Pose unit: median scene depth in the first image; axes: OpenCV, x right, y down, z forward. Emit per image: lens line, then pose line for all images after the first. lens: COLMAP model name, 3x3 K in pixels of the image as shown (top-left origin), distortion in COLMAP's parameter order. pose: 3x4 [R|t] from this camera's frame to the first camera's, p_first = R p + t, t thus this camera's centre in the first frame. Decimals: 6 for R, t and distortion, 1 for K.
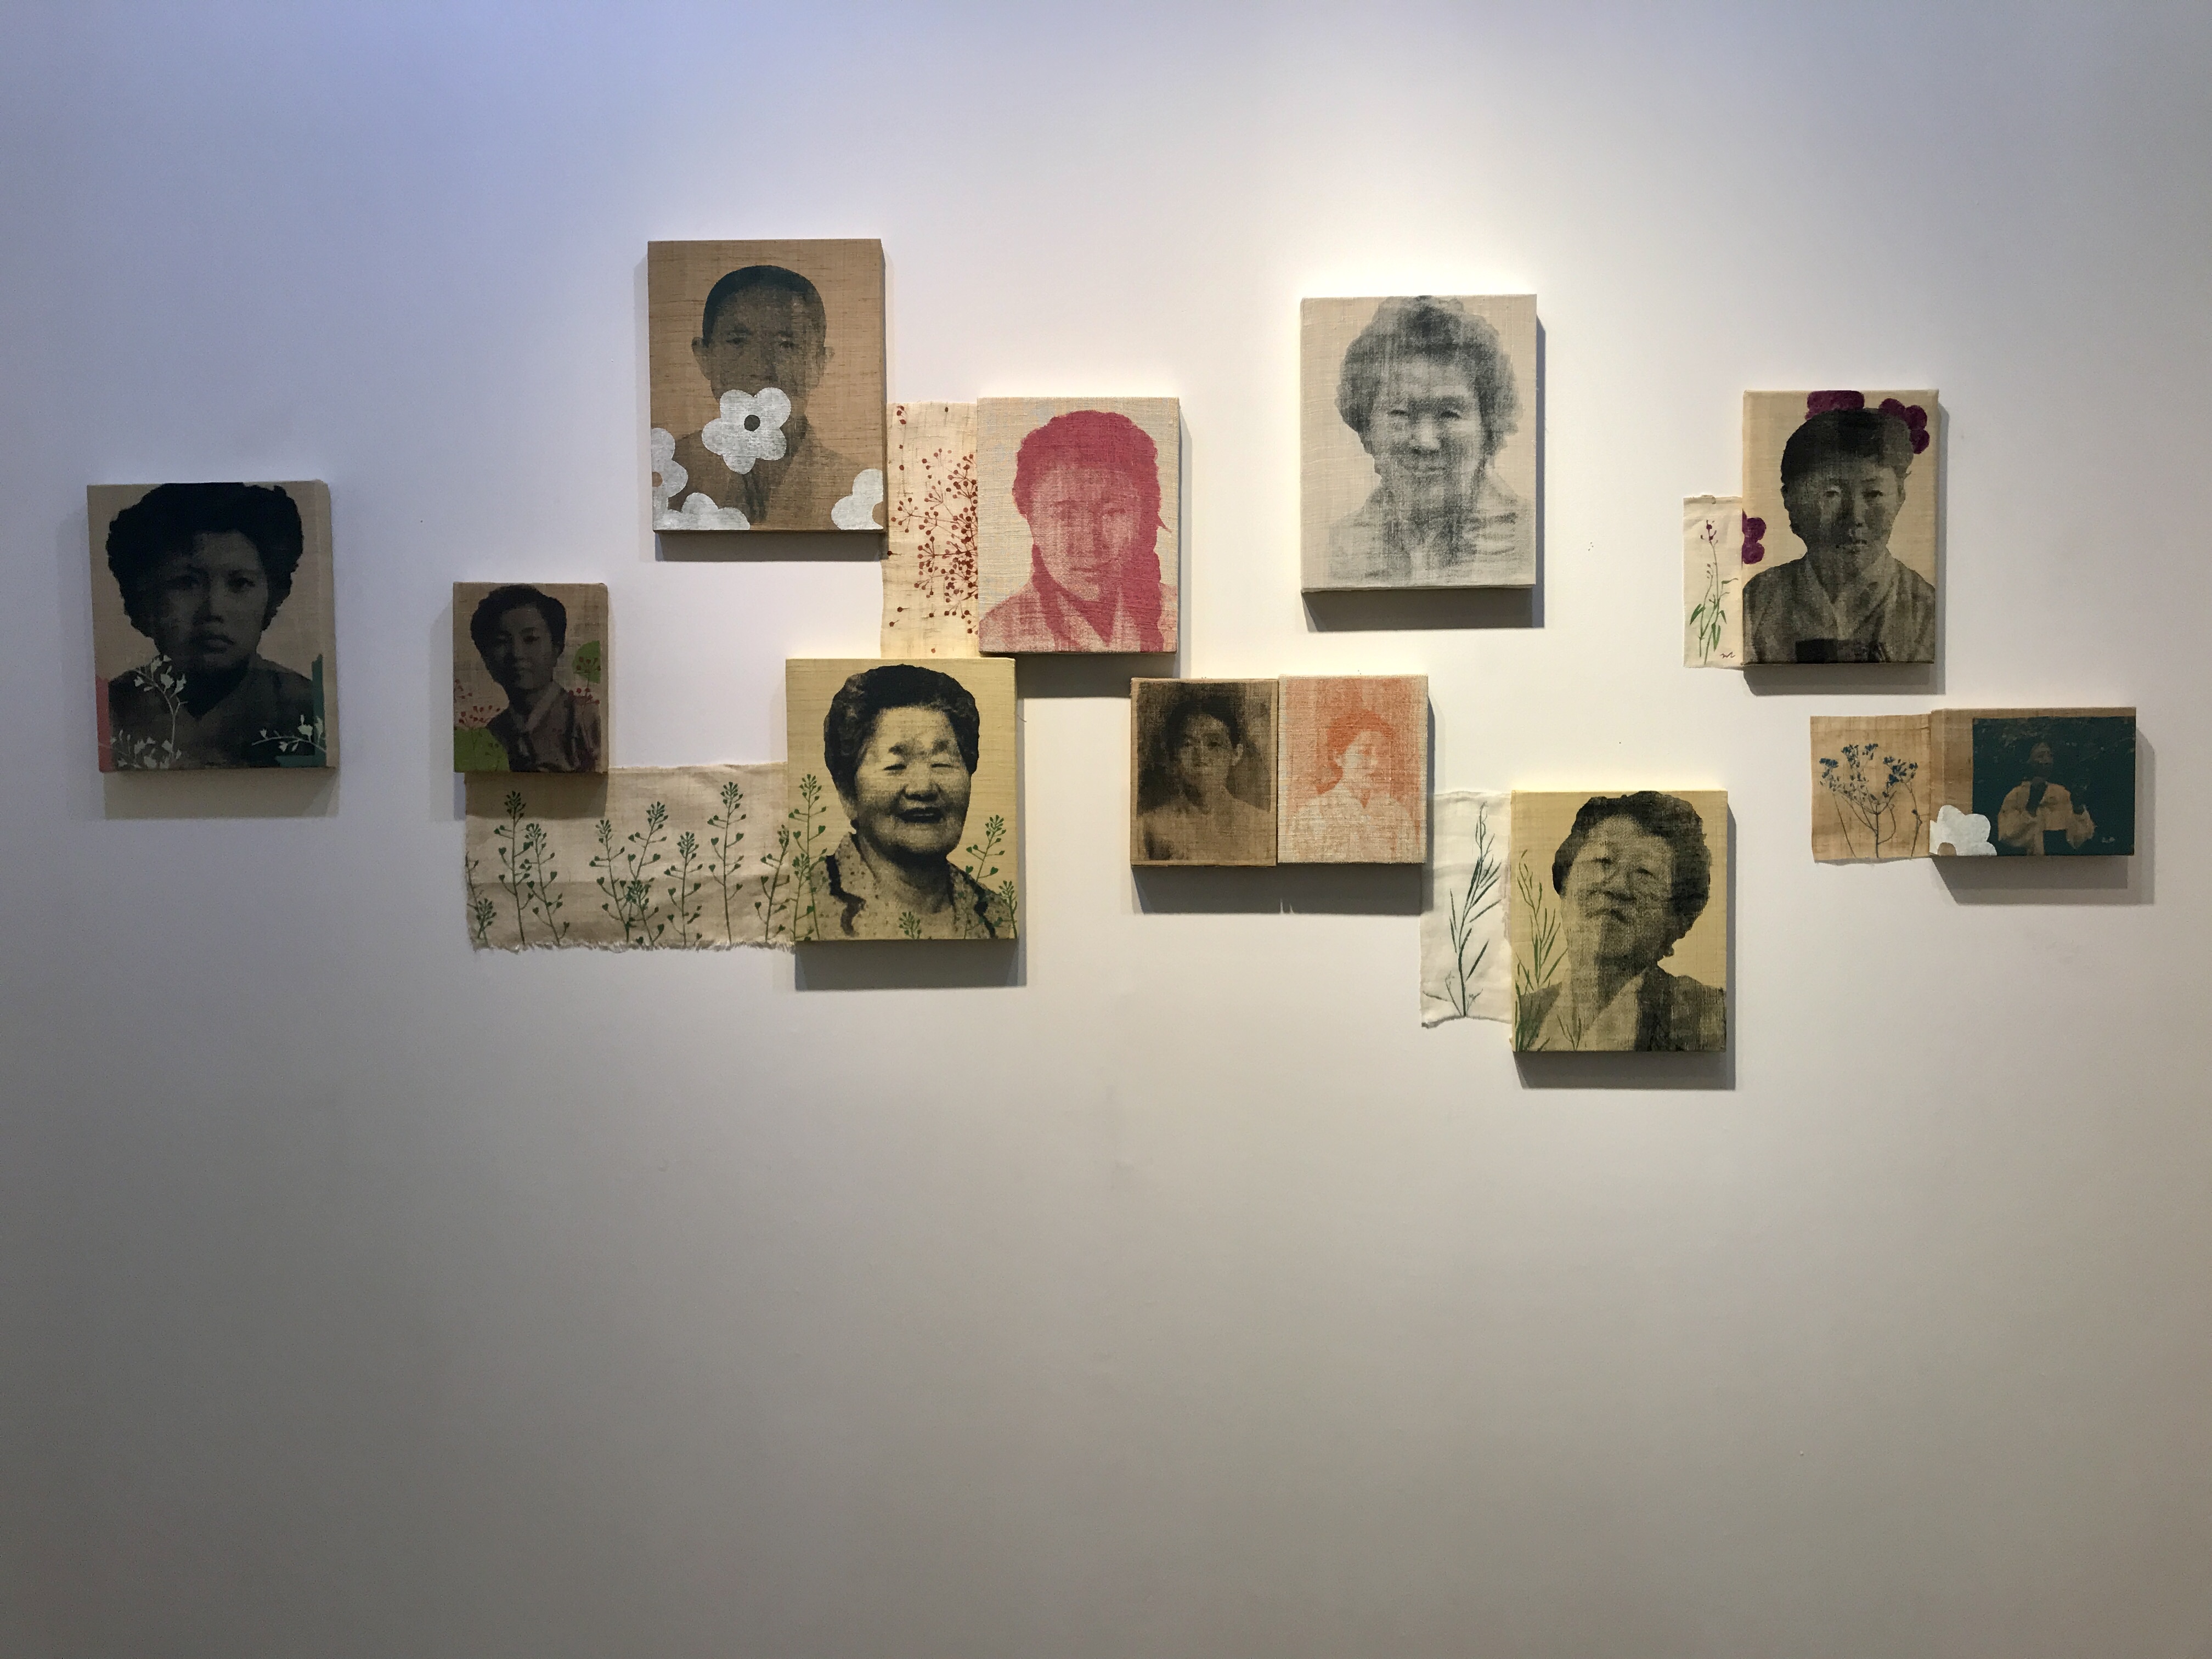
lens RADIAL K [[1814.2, 0, 1107.5], [0, 1814.2, 829.9], [0, 0, 1]] dist [0.012890, -0.014730]
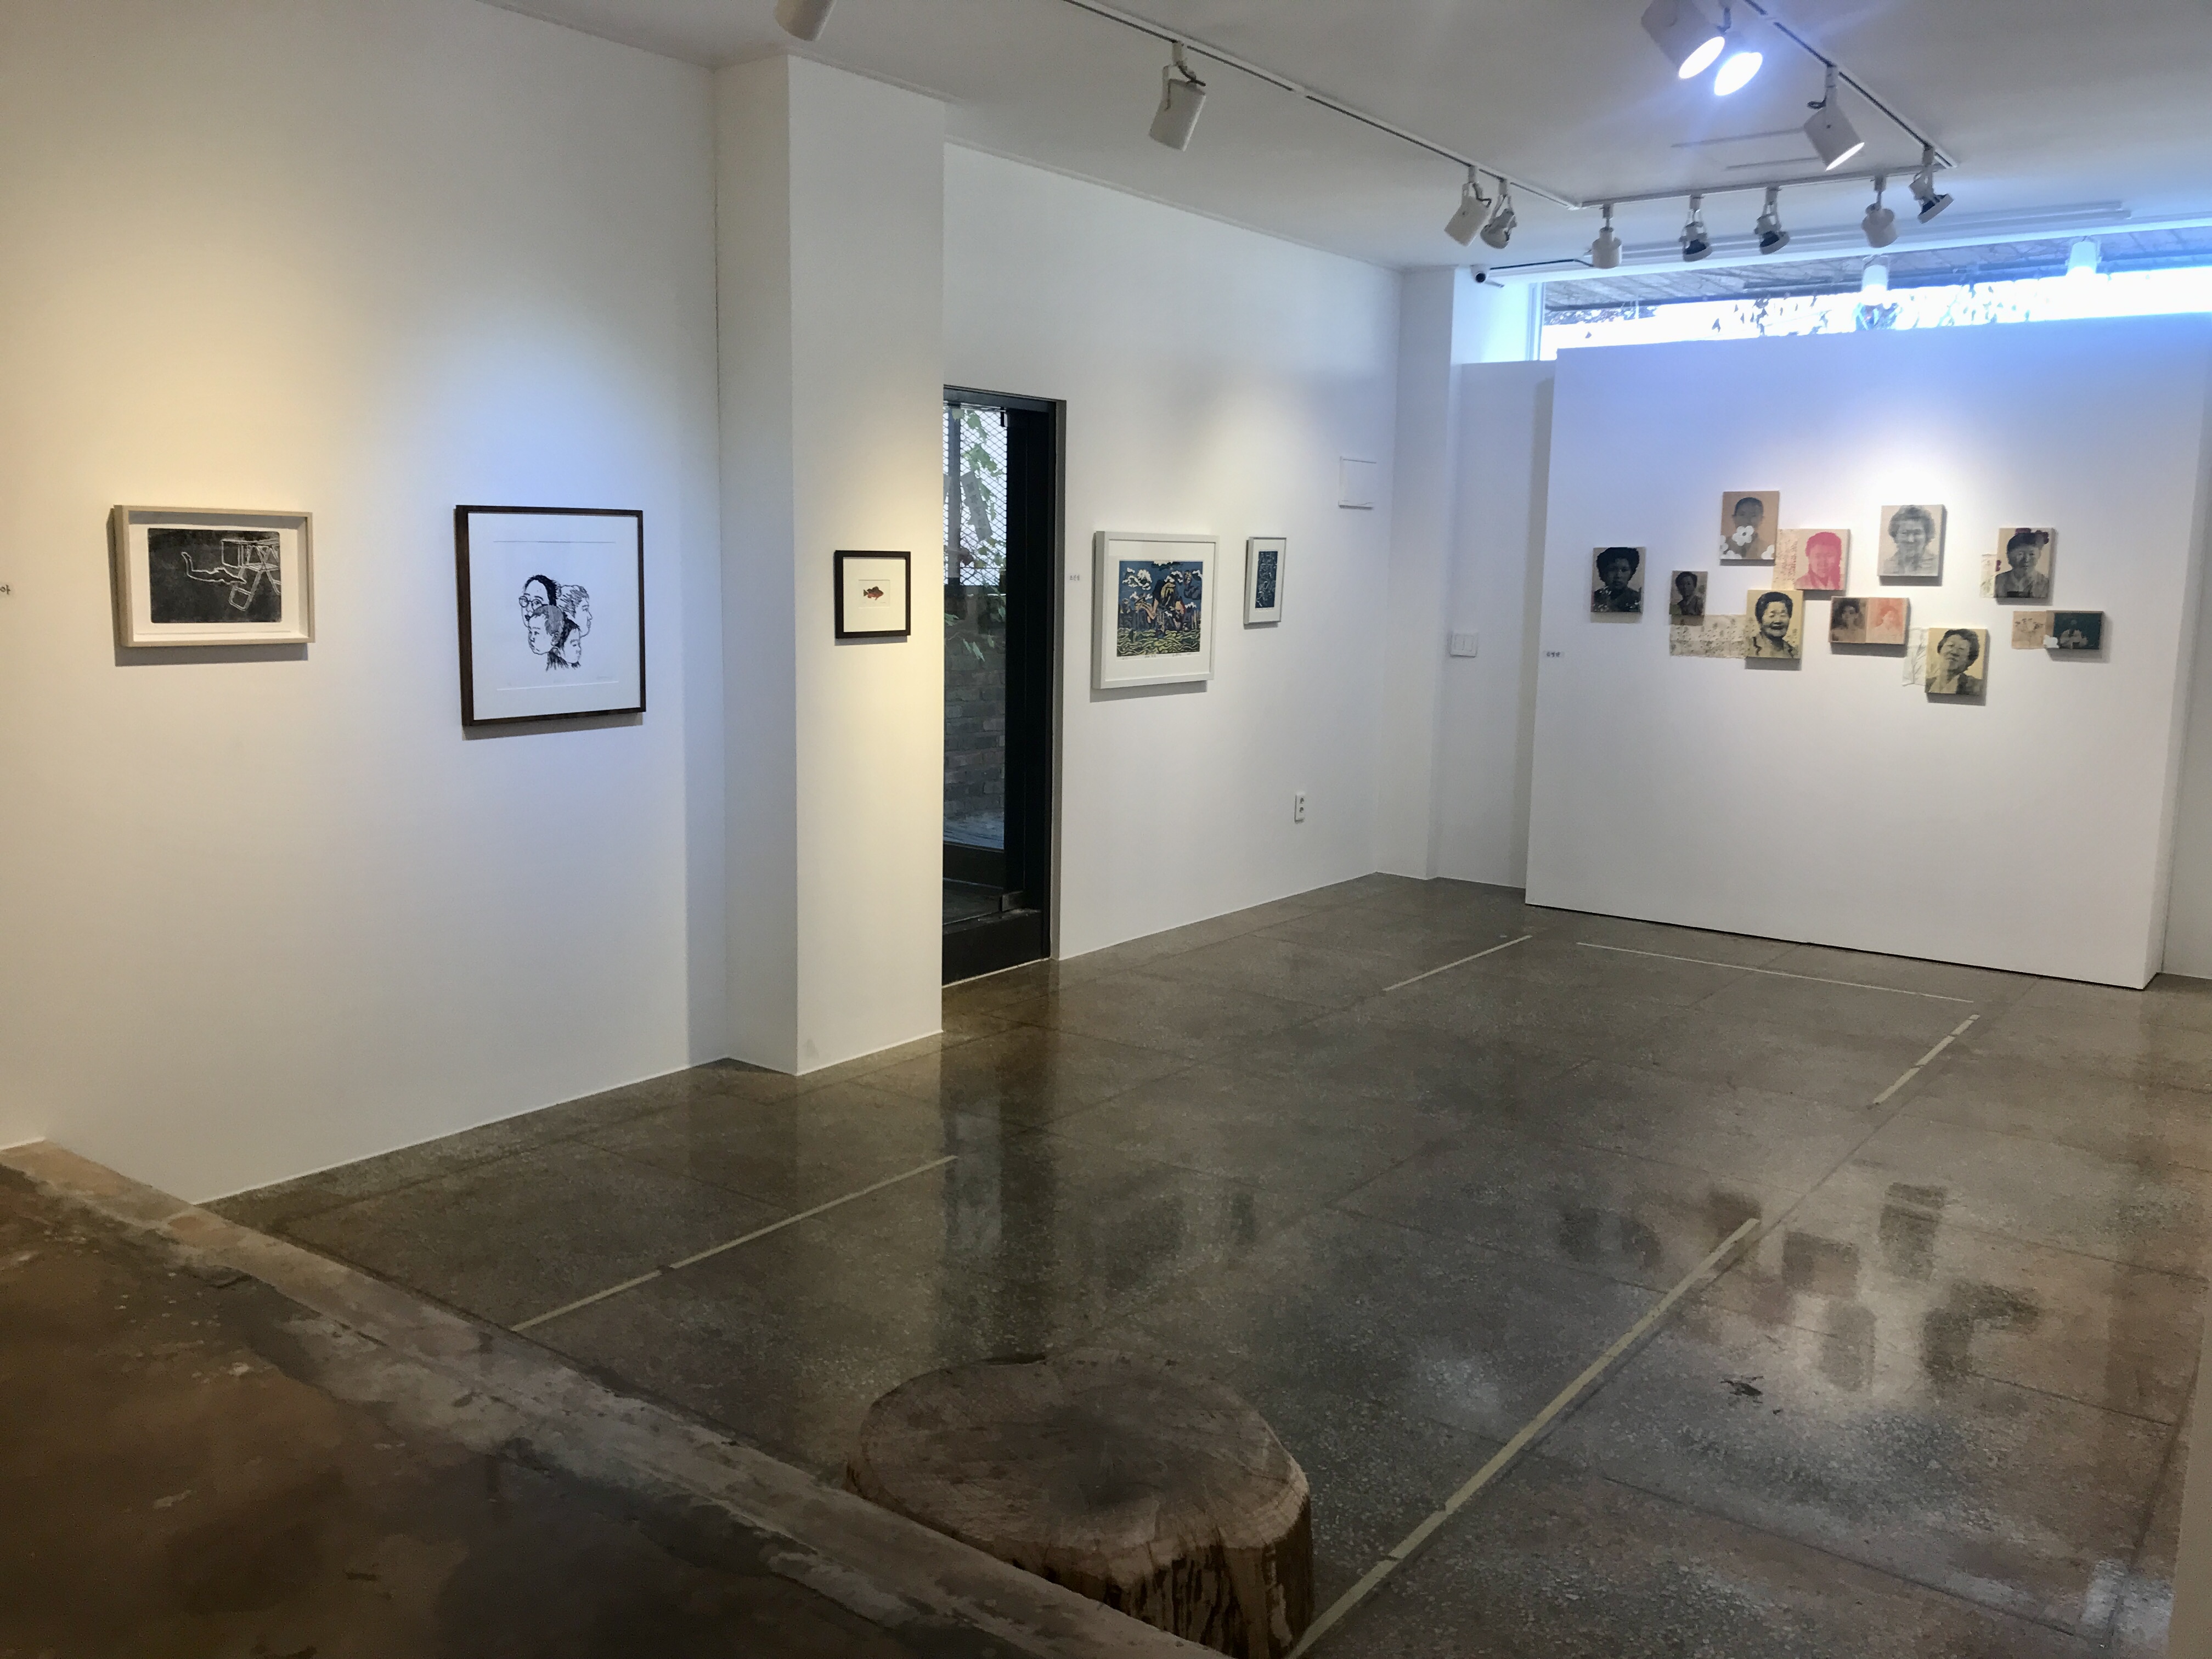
lens RADIAL K [[1814.2, 0, 1106.1], [0, 1814.2, 830.6], [0, 0, 1]] dist [0.012890, -0.014730]
pose [[0.804582, 0.101754, -0.585059, 1.162016], [-0.042591, 0.992561, 0.114056, 0.044201], [0.592313, -0.066849, 0.802930, -3.349717]]
